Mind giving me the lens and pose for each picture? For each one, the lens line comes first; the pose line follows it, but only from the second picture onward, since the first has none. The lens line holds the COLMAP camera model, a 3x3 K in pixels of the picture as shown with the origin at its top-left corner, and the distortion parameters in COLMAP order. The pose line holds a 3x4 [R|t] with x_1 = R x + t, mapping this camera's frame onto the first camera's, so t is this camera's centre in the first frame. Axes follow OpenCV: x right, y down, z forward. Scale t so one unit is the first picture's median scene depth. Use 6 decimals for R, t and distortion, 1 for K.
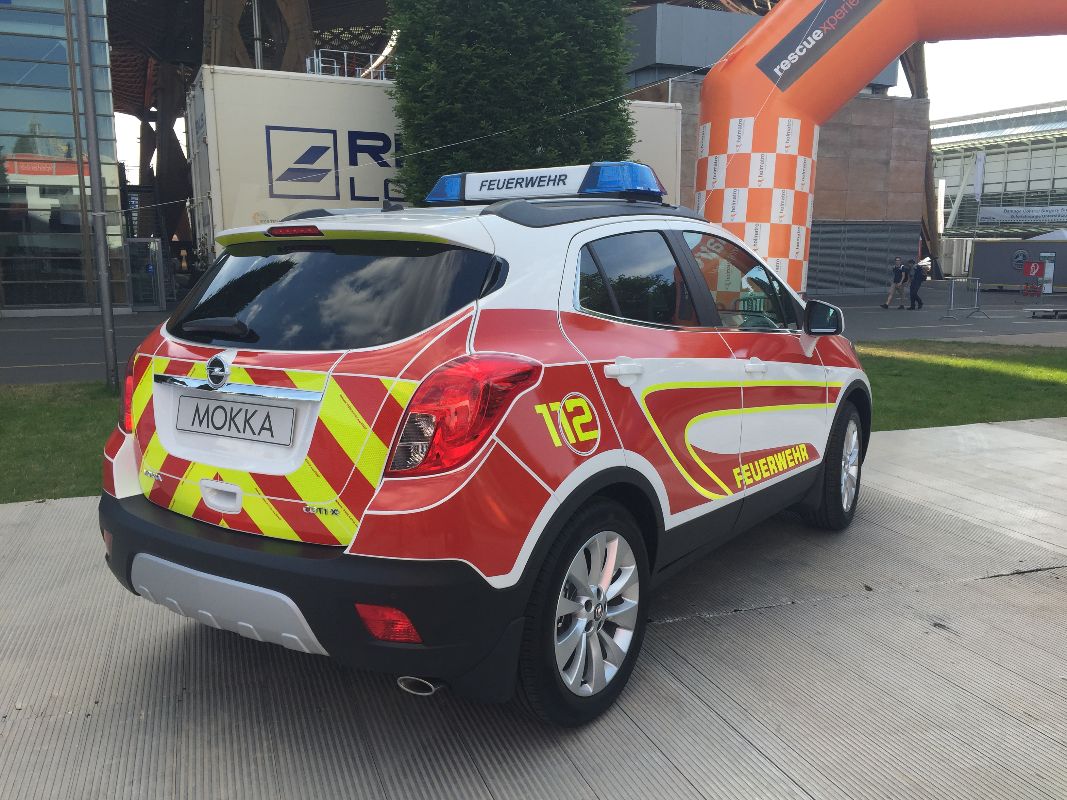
lens RADIAL K [[909.4, 0, 531.0], [0, 909.4, 399.3], [0, 0, 1]] dist [0.012002, 0.003560]
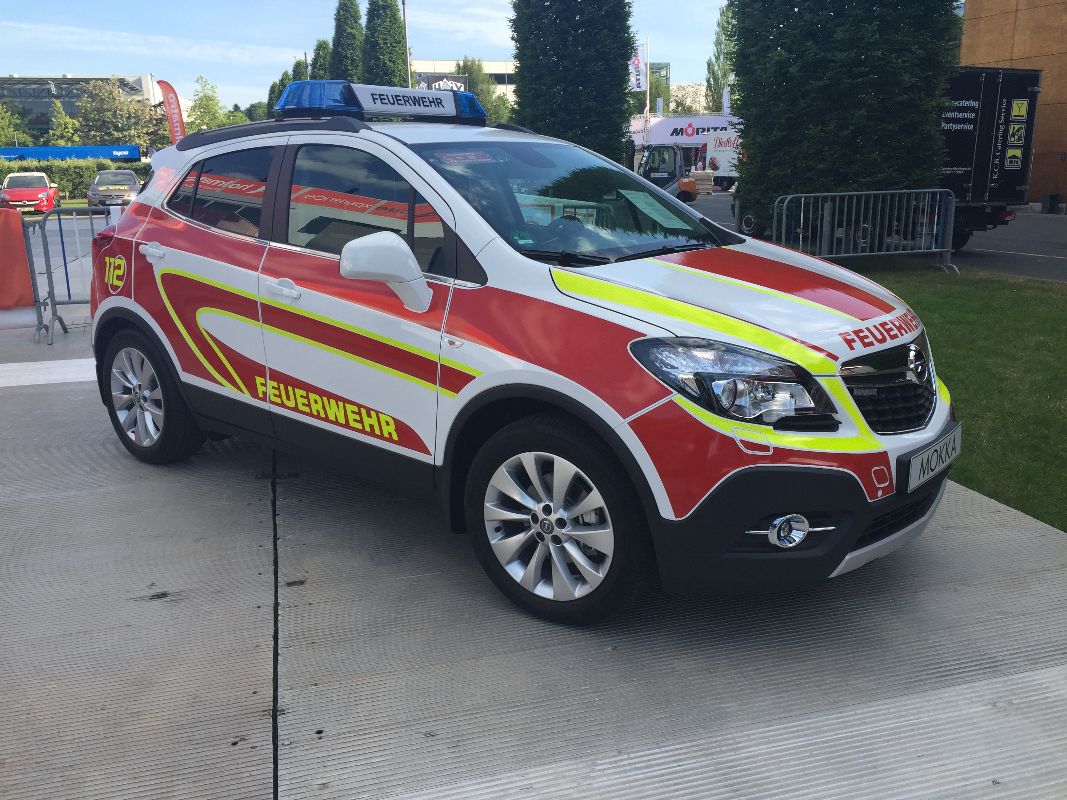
lens RADIAL K [[909.4, 0, 531.2], [0, 909.4, 401.7], [0, 0, 1]] dist [0.012002, 0.003560]
pose [[-0.050802, 0.227992, -0.972337, 1.615088], [-0.167389, 0.957878, 0.233347, -0.254107], [0.984581, 0.174613, -0.010499, 1.729336]]
